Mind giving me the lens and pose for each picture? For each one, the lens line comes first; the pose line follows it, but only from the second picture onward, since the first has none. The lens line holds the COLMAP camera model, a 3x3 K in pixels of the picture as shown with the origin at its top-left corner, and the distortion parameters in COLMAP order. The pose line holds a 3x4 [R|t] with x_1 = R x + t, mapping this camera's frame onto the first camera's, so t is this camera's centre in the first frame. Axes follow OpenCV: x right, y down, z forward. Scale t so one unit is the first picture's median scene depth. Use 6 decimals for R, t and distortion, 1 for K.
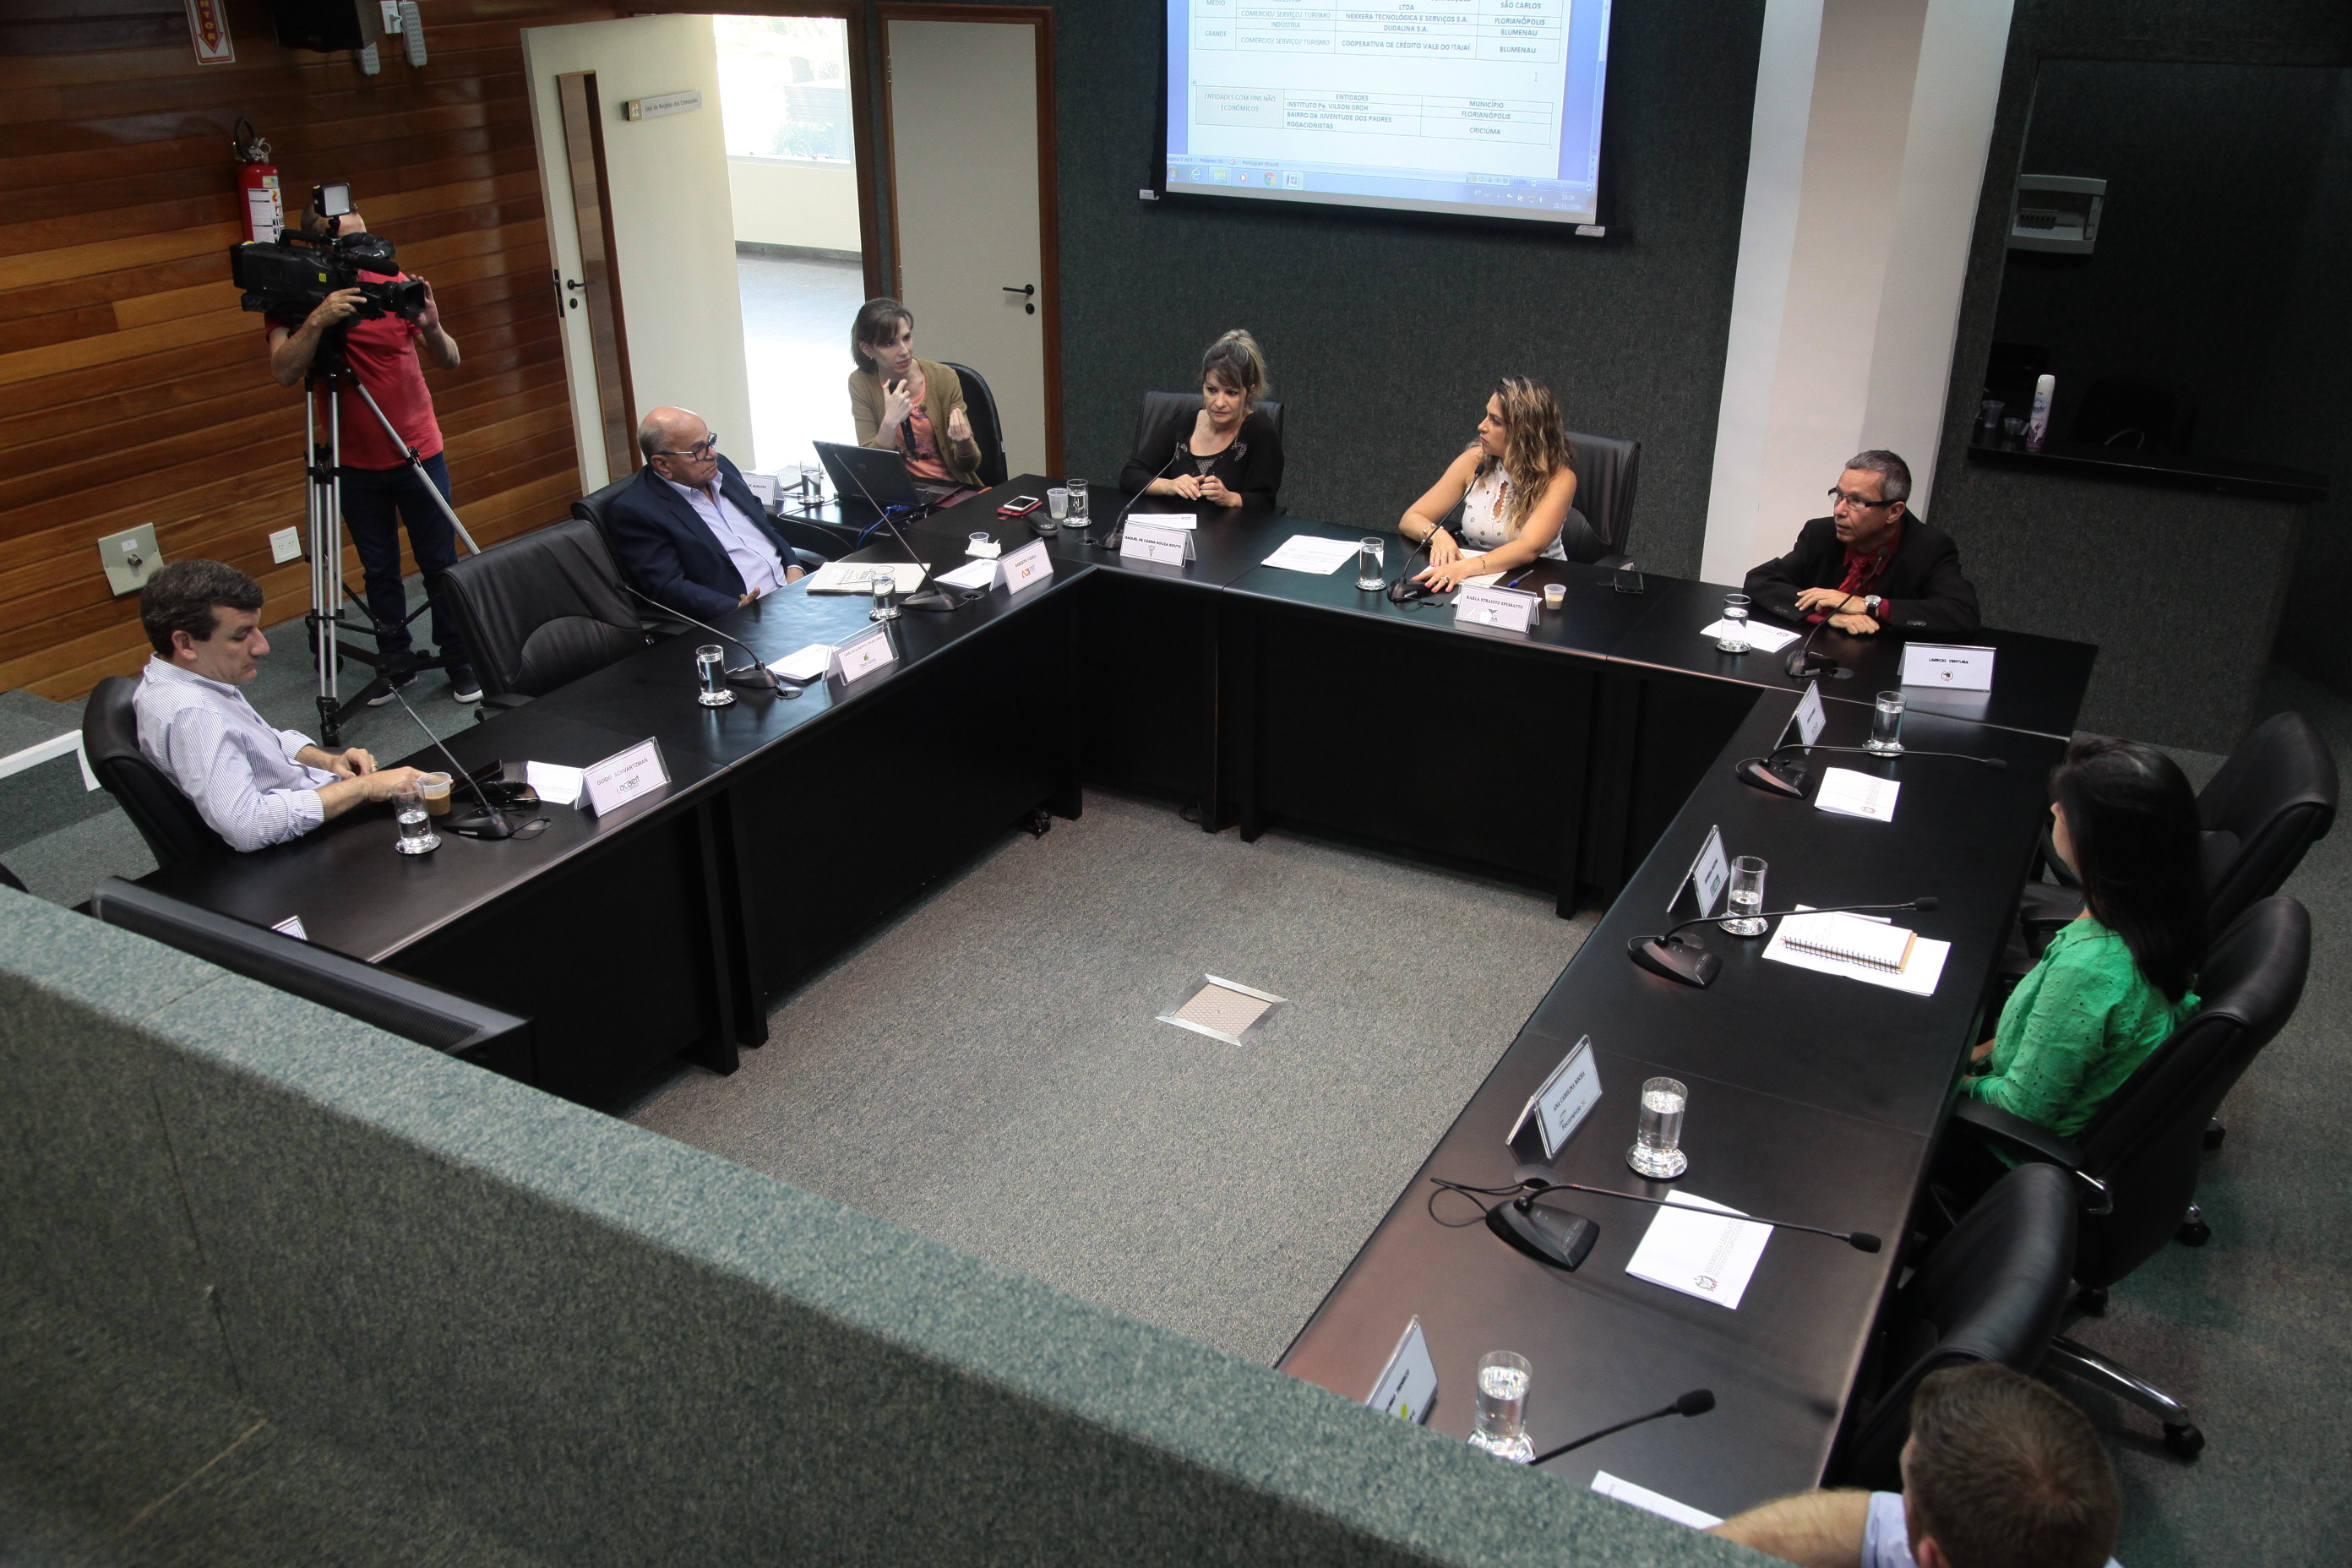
lens RADIAL K [[1907.8, 0, 1176.0], [0, 1907.8, 784.0], [0, 0, 1]] dist [-0.069658, 0.085443]
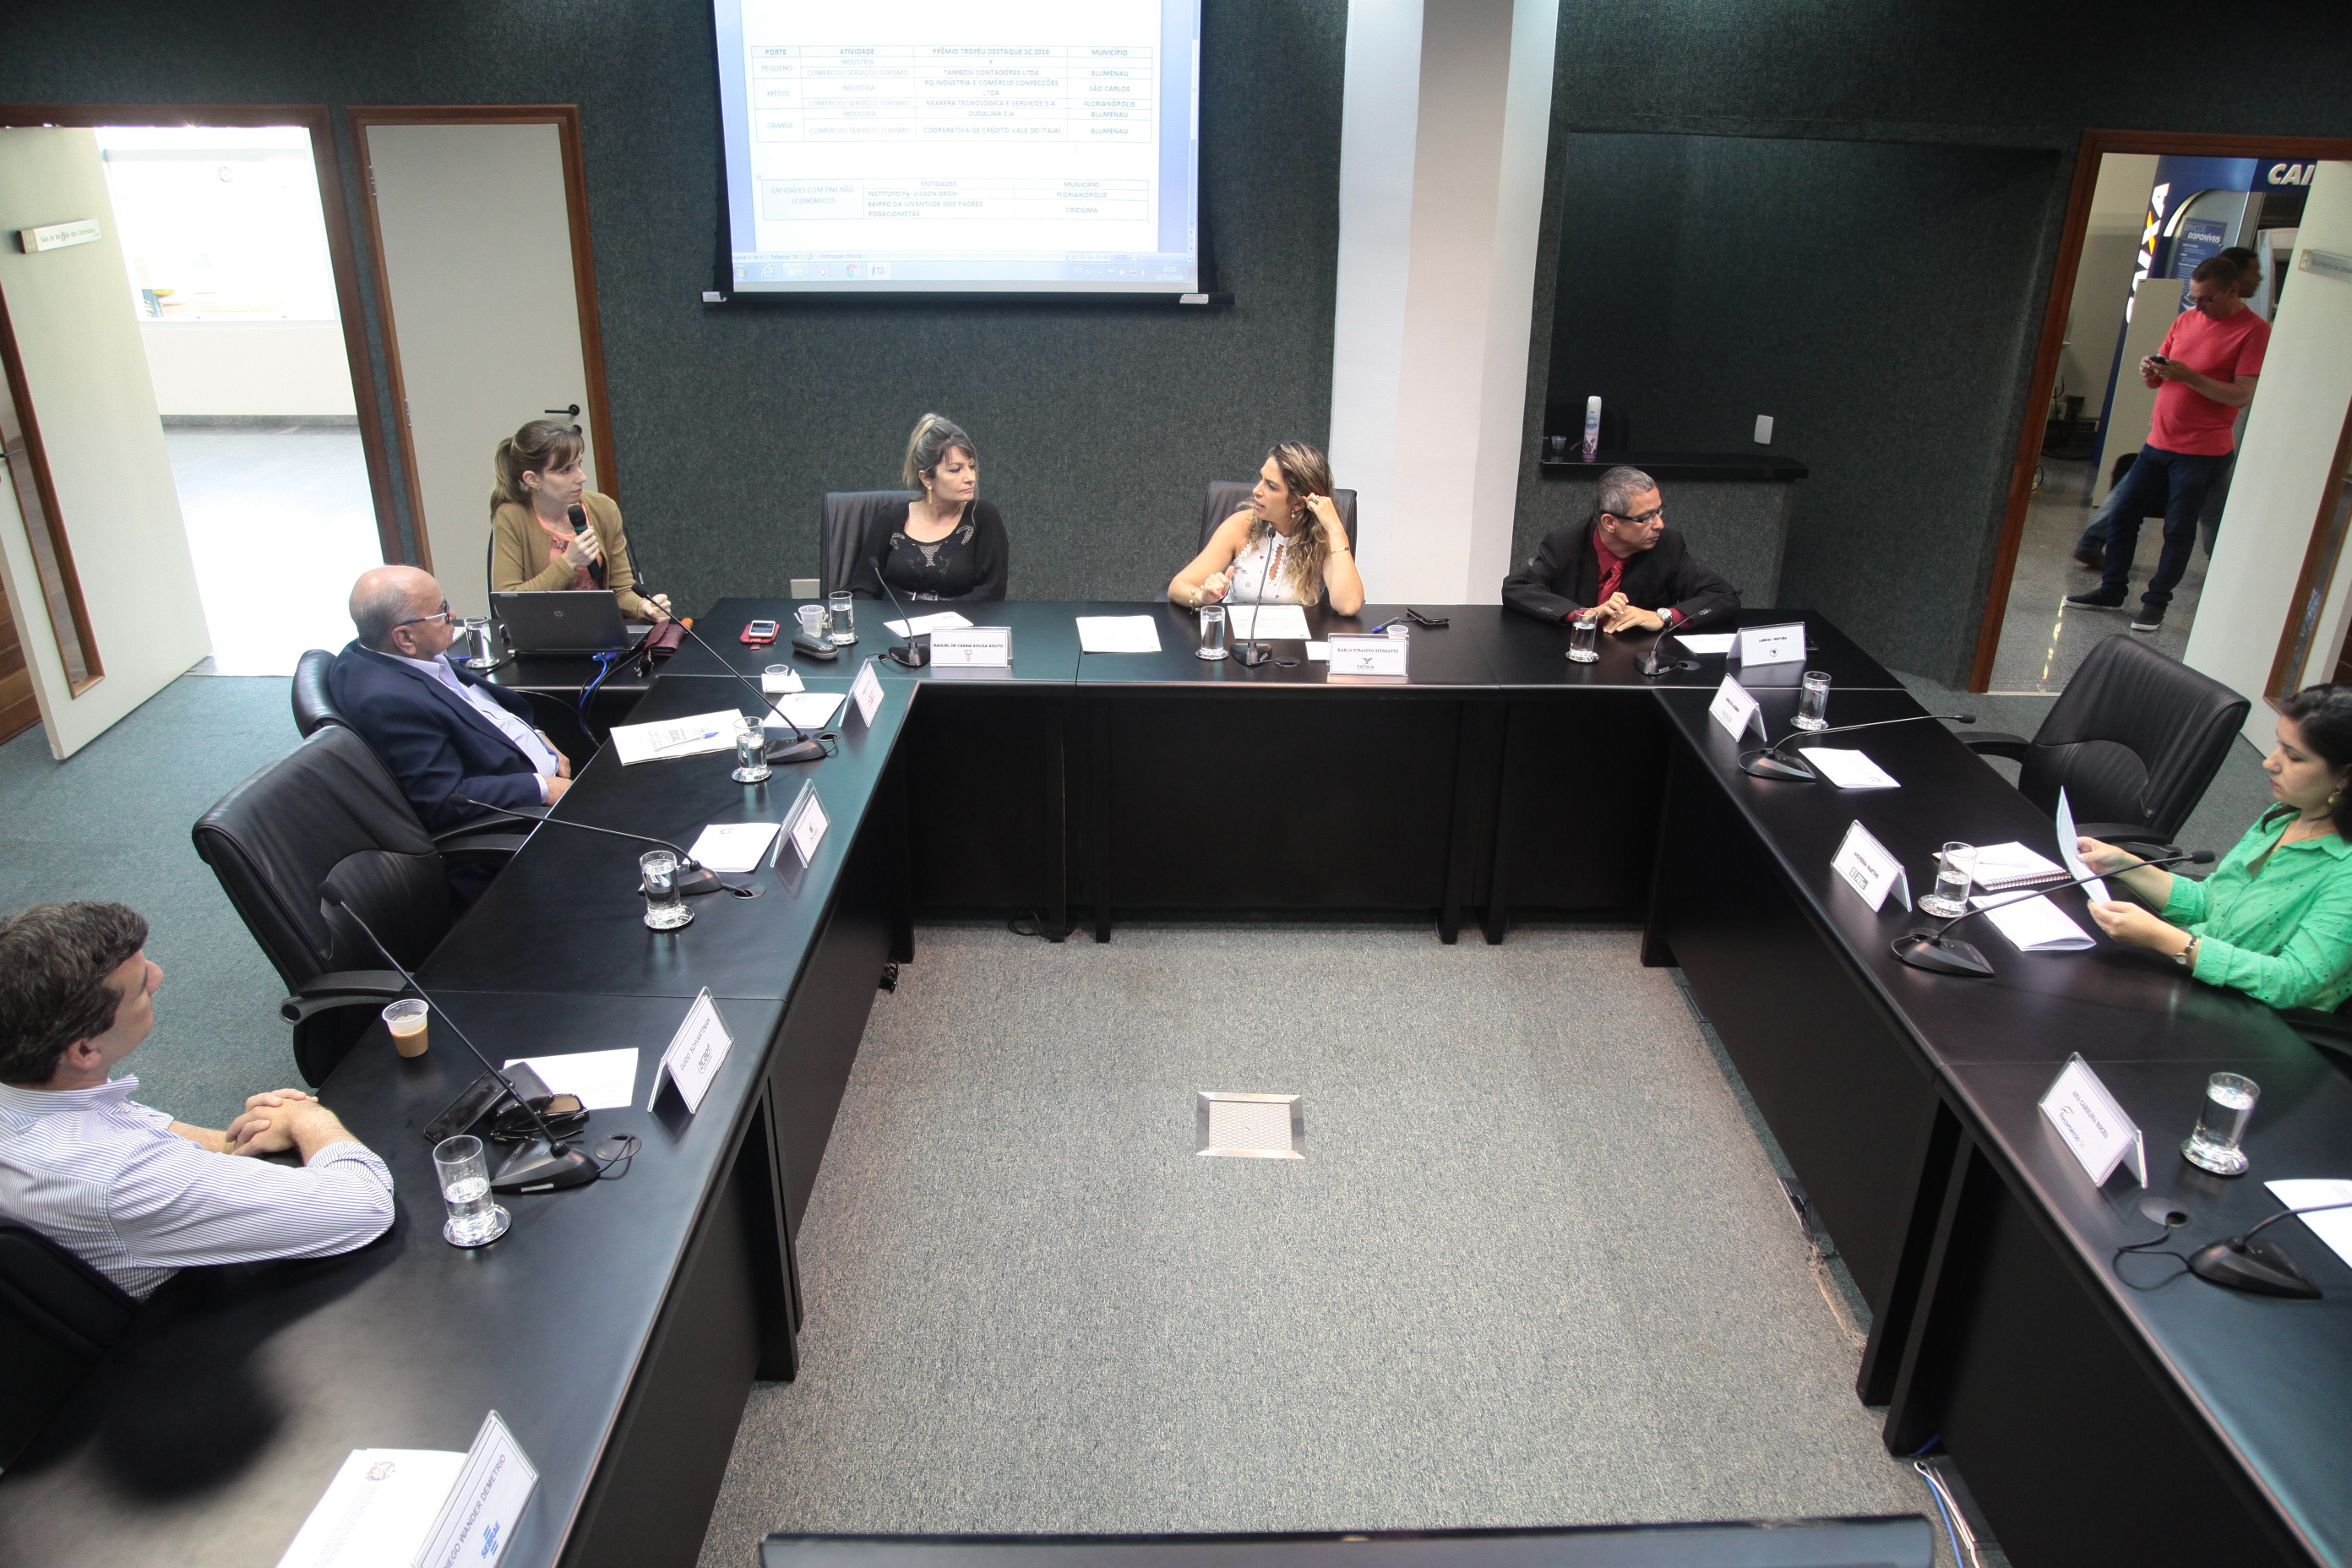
lens RADIAL K [[1619.4, 0, 1181.6], [0, 1619.4, 789.5], [0, 0, 1]] dist [-0.124273, 0.068111]
pose [[0.870937, -0.187183, 0.454348, -0.283897], [0.194970, 0.980346, 0.030147, -0.061655], [-0.451061, 0.062329, 0.890314, 0.264702]]
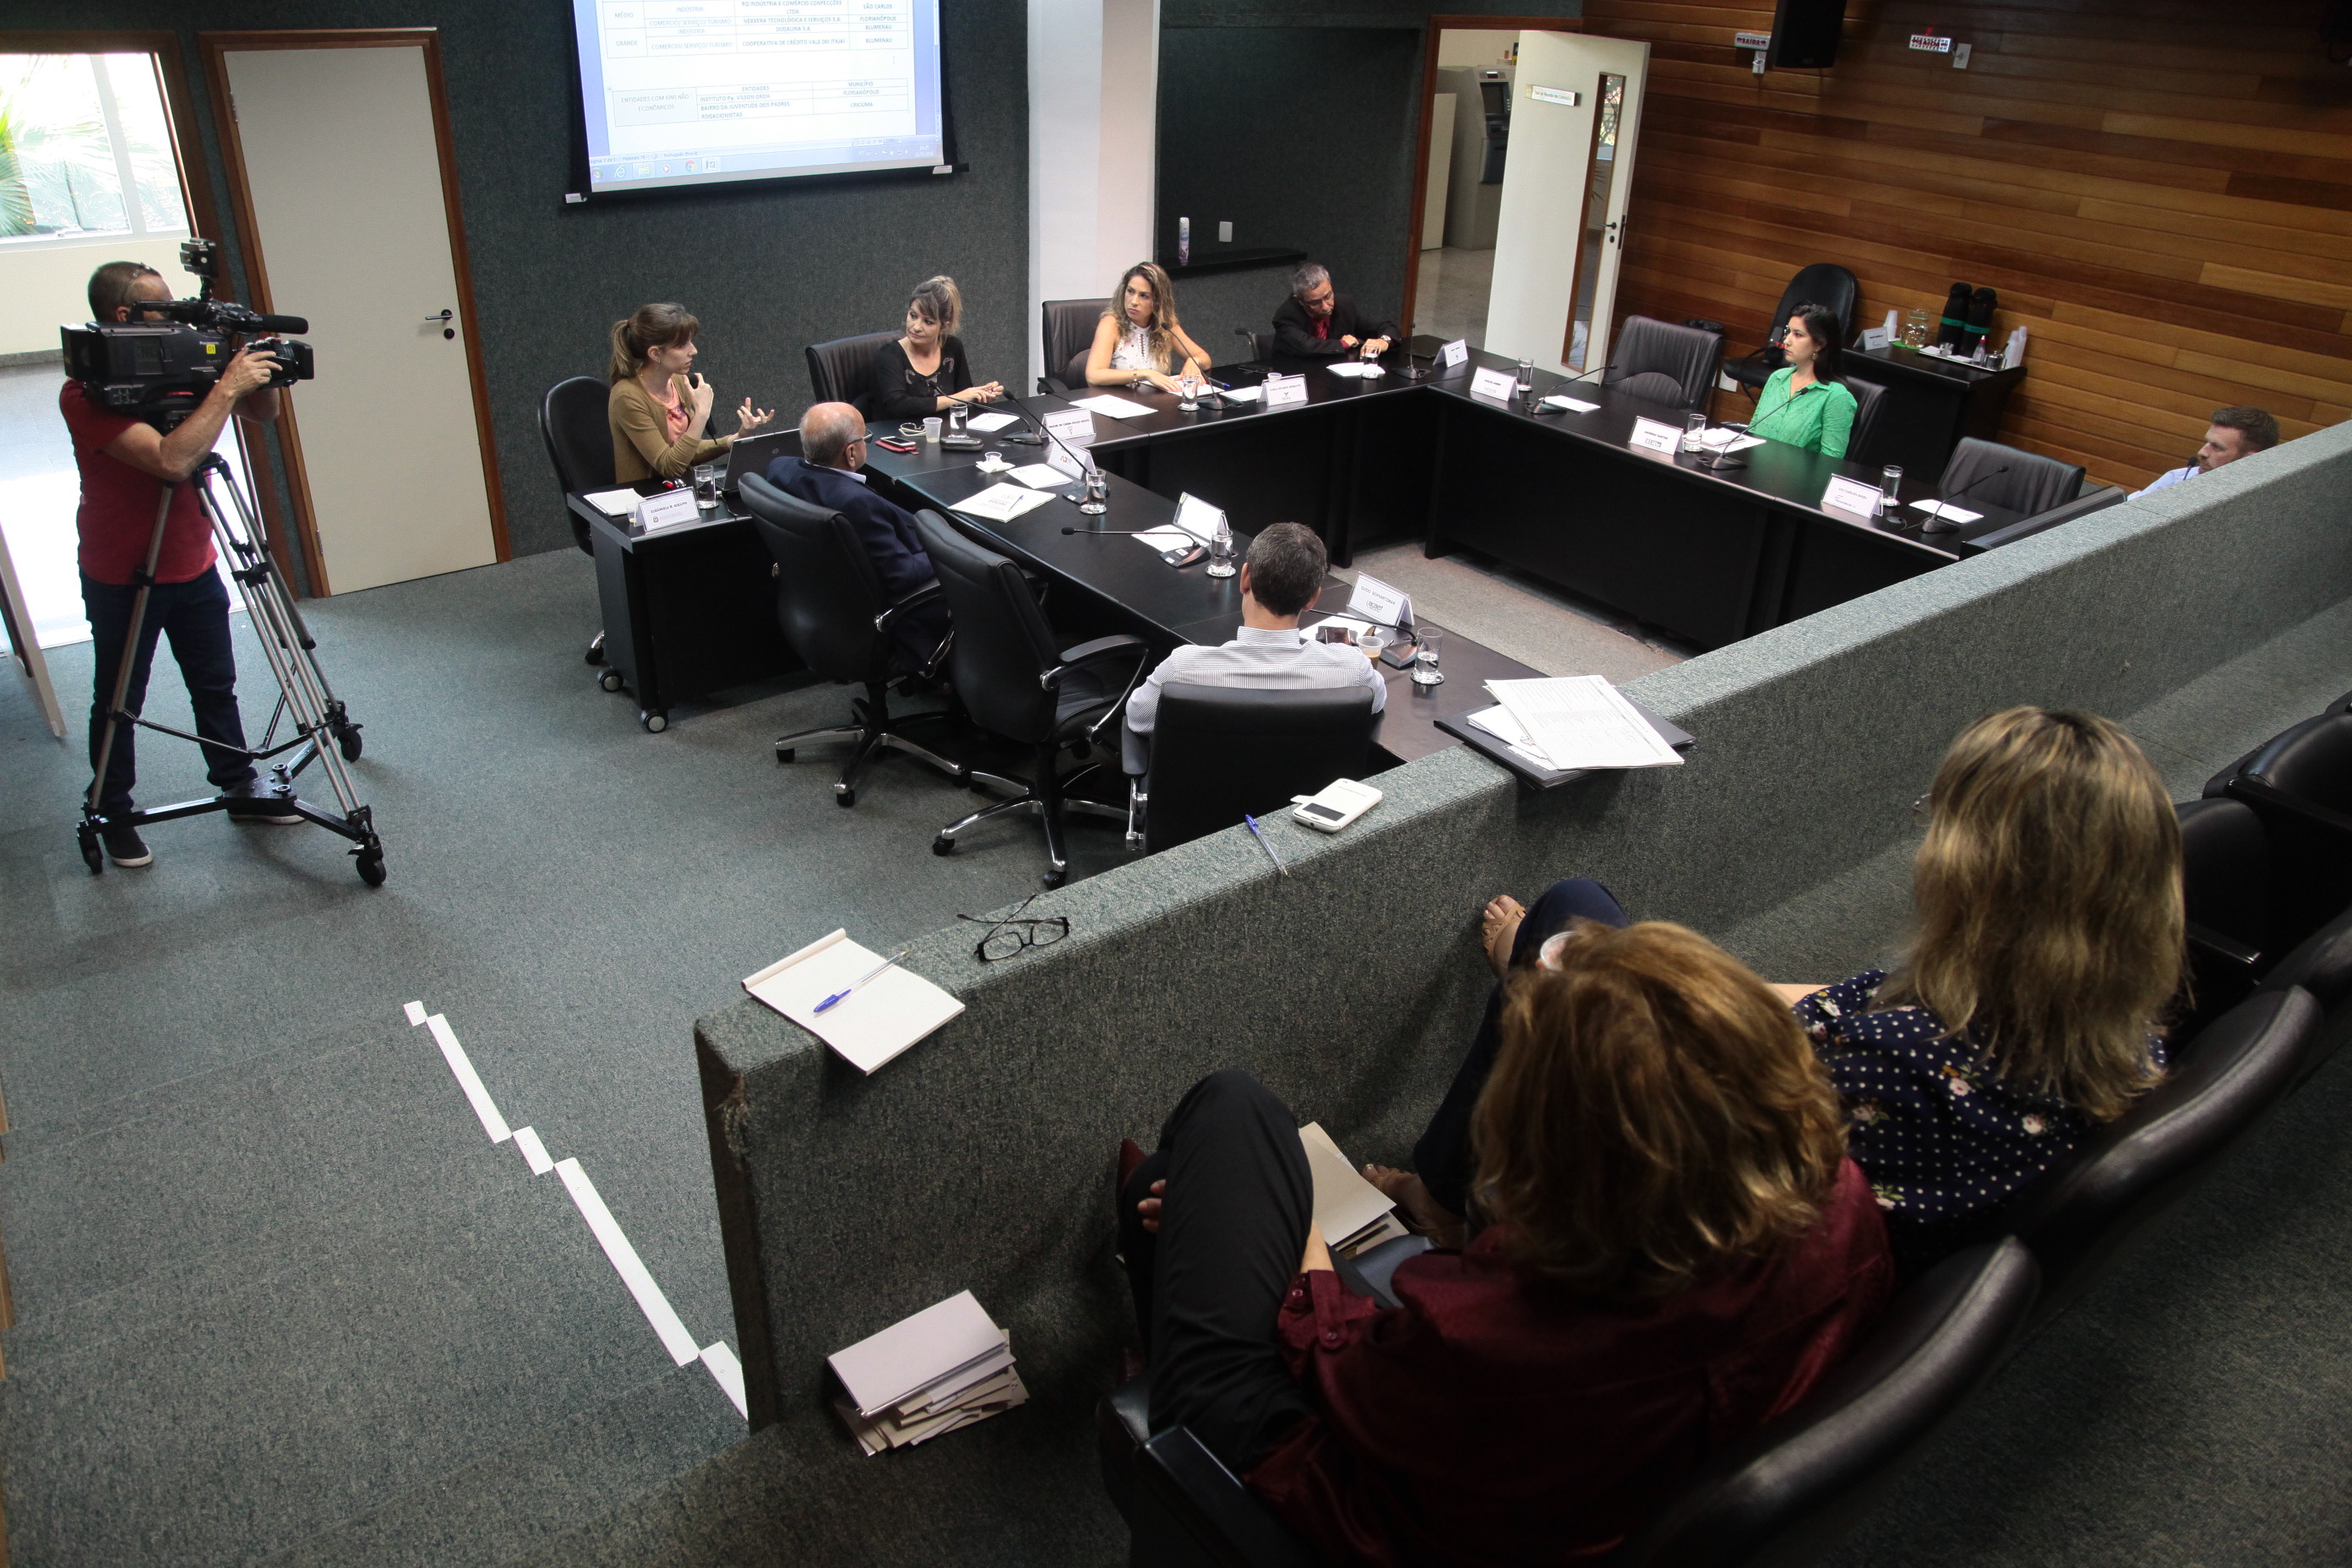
lens RADIAL K [[1633.1, 0, 1167.3], [0, 1633.1, 793.2], [0, 0, 1]] dist [-0.118241, 0.070937]
pose [[0.398111, -0.424294, 0.813316, -0.989544], [0.357075, 0.888355, 0.288657, -0.196921], [-0.844989, 0.175497, 0.505168, 0.417481]]
